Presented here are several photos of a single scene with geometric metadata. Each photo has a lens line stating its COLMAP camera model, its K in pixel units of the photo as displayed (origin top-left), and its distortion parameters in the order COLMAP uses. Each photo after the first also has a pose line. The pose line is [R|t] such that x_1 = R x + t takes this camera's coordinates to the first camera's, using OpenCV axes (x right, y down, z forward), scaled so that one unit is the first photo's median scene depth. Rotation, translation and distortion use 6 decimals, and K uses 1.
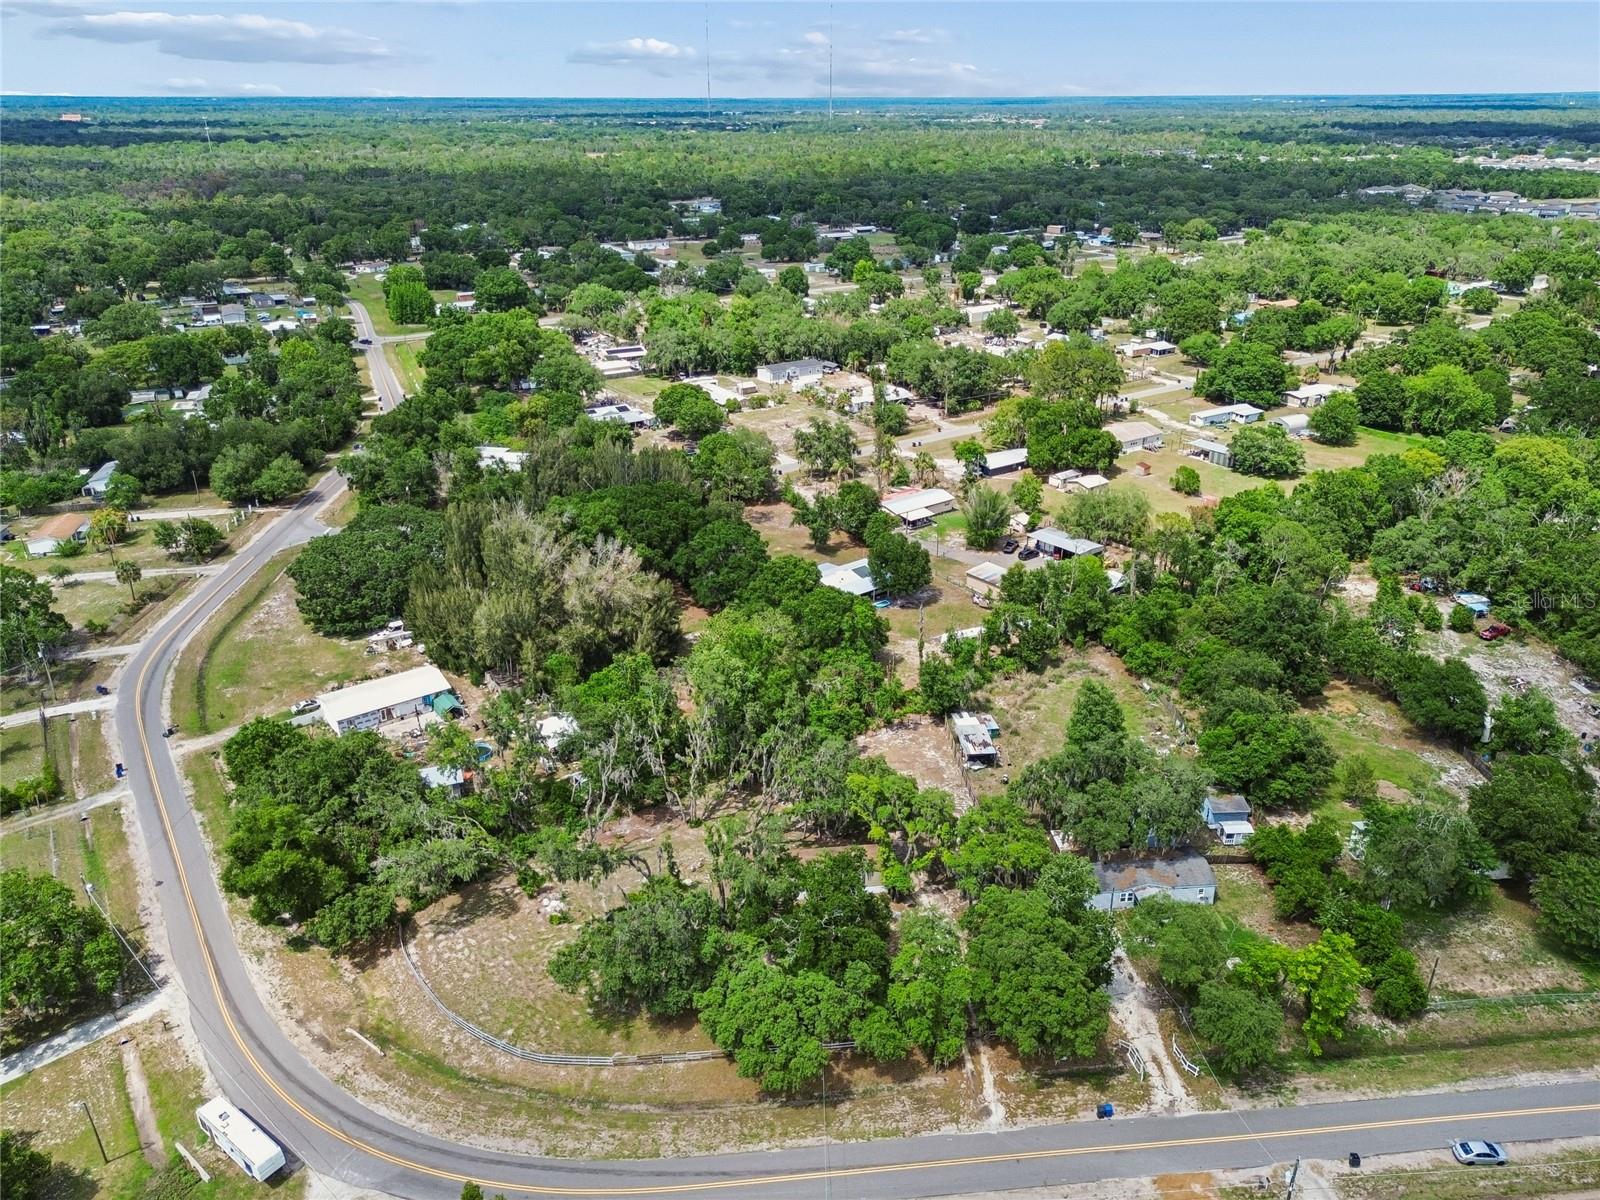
lens RADIAL K [[1127.3, 0, 804.8], [0, 1127.3, 602.9], [0, 0, 1]] dist [0.060951, -0.051103]
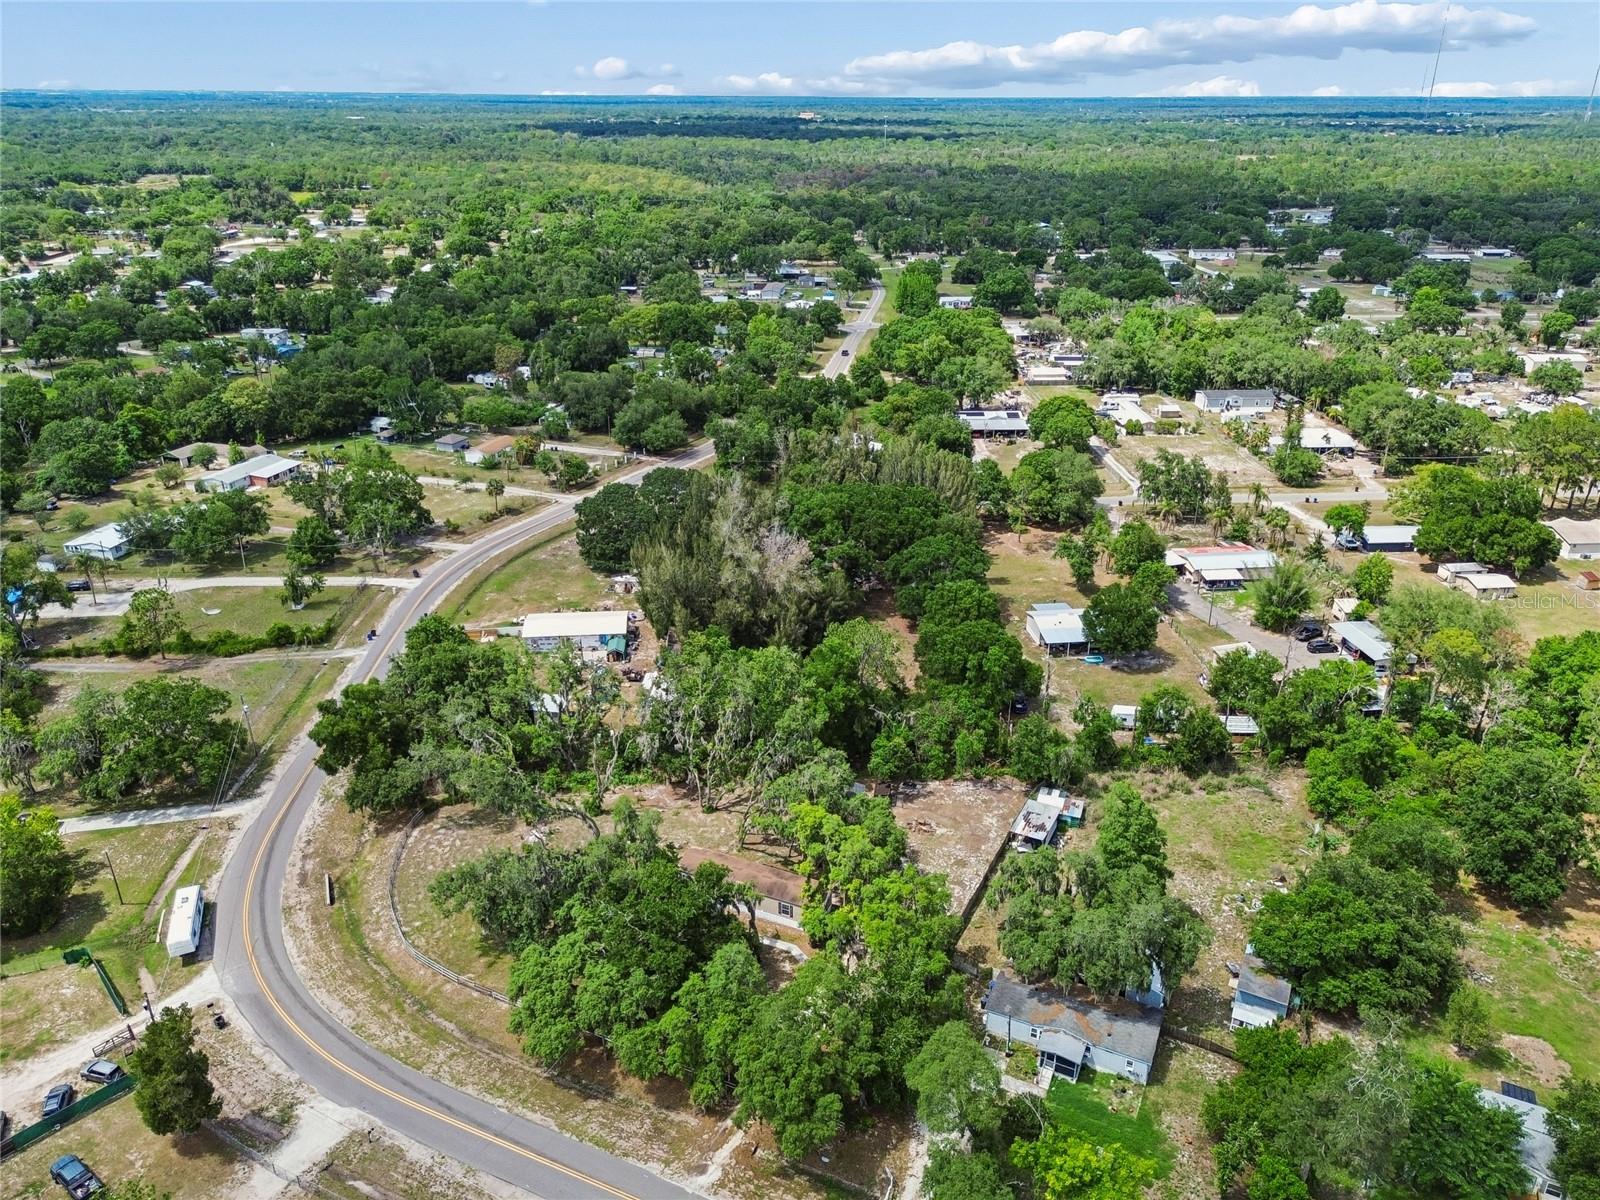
lens RADIAL K [[1154.7, 0, 805.3], [0, 1154.7, 596.7], [0, 0, 1]] dist [0.058113, -0.054218]
pose [[0.857375, 0.209893, -0.469950, 0.306301], [-0.215682, 0.975551, 0.042218, -0.038214], [0.467321, 0.065163, 0.881683, 0.084274]]
